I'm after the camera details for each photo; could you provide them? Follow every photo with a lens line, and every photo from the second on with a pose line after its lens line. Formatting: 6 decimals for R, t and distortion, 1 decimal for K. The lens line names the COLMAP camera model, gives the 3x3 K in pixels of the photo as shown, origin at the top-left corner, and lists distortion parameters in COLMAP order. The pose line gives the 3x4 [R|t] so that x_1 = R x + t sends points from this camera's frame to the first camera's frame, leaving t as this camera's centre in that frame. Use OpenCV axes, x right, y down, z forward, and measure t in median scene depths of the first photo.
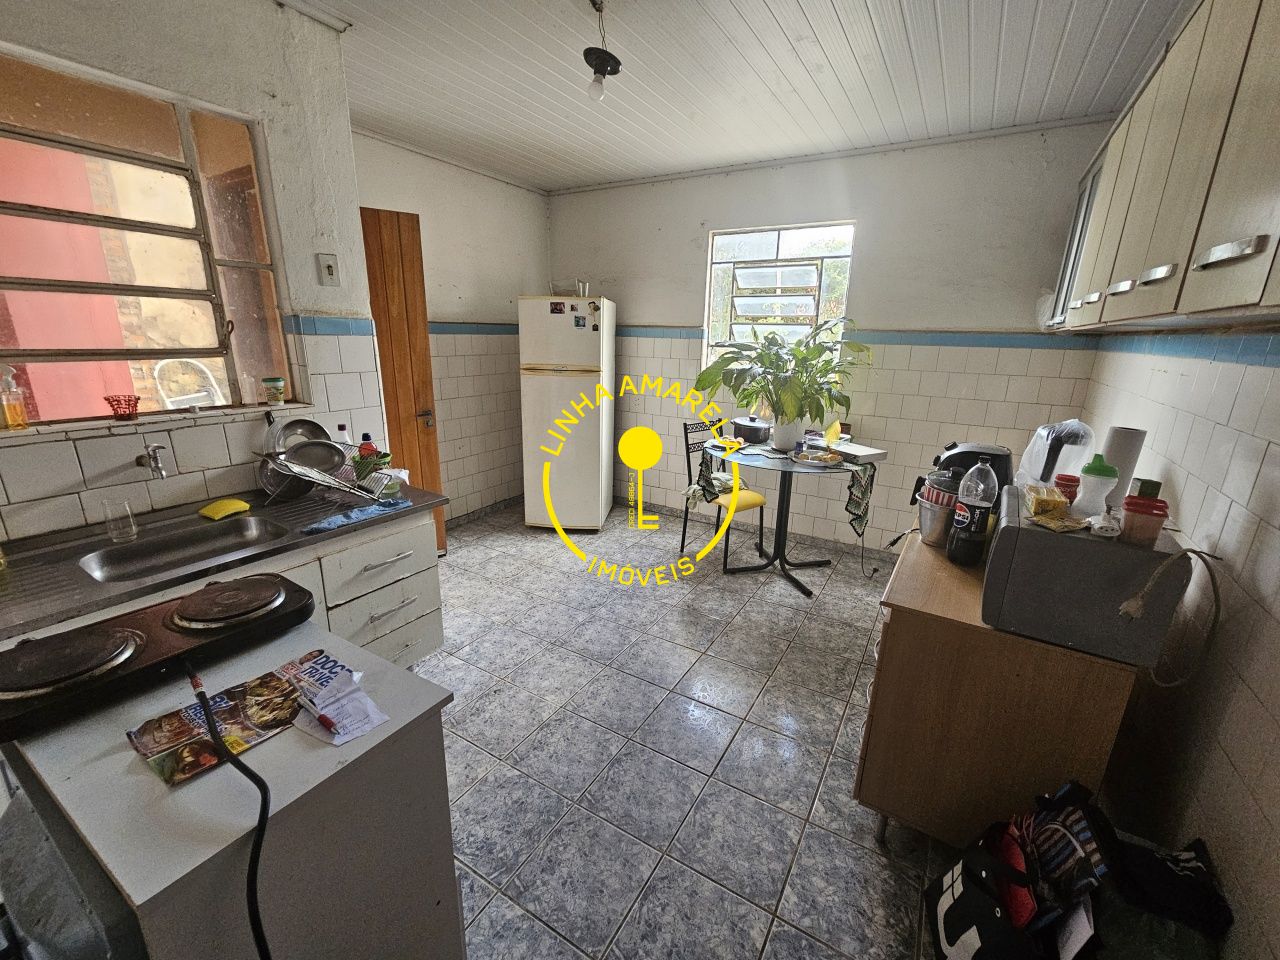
lens RADIAL K [[521.4, 0, 631.1], [0, 521.4, 479.4], [0, 0, 1]] dist [-0.002040, 0.001311]
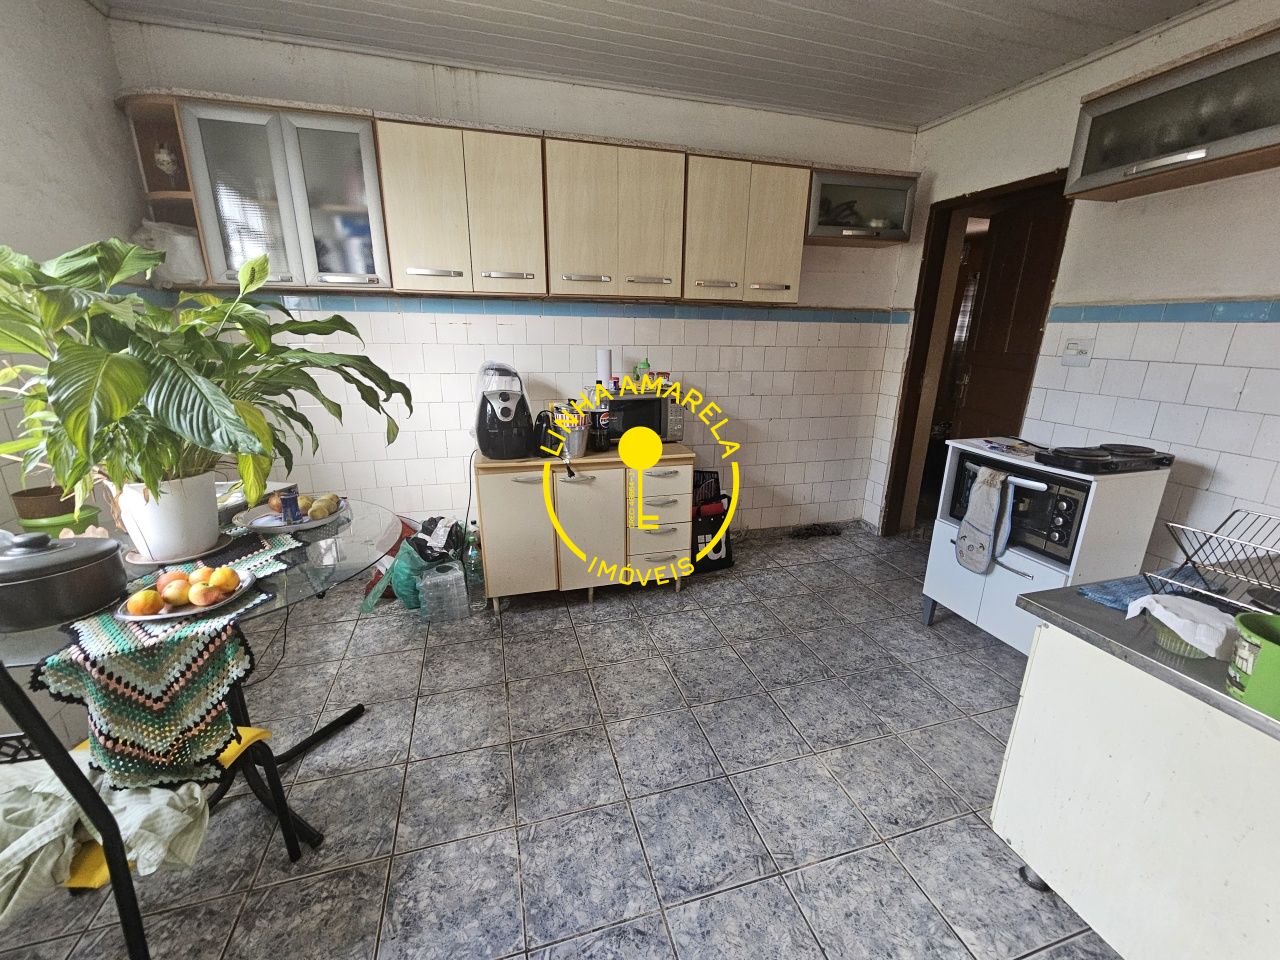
lens RADIAL K [[521.4, 0, 630.0], [0, 521.4, 483.0], [0, 0, 1]] dist [-0.002040, 0.001311]
pose [[-0.734051, -0.228529, 0.639487, -0.301092], [0.155720, 0.859941, 0.486058, -0.341629], [-0.661000, 0.456372, -0.595654, 1.276631]]
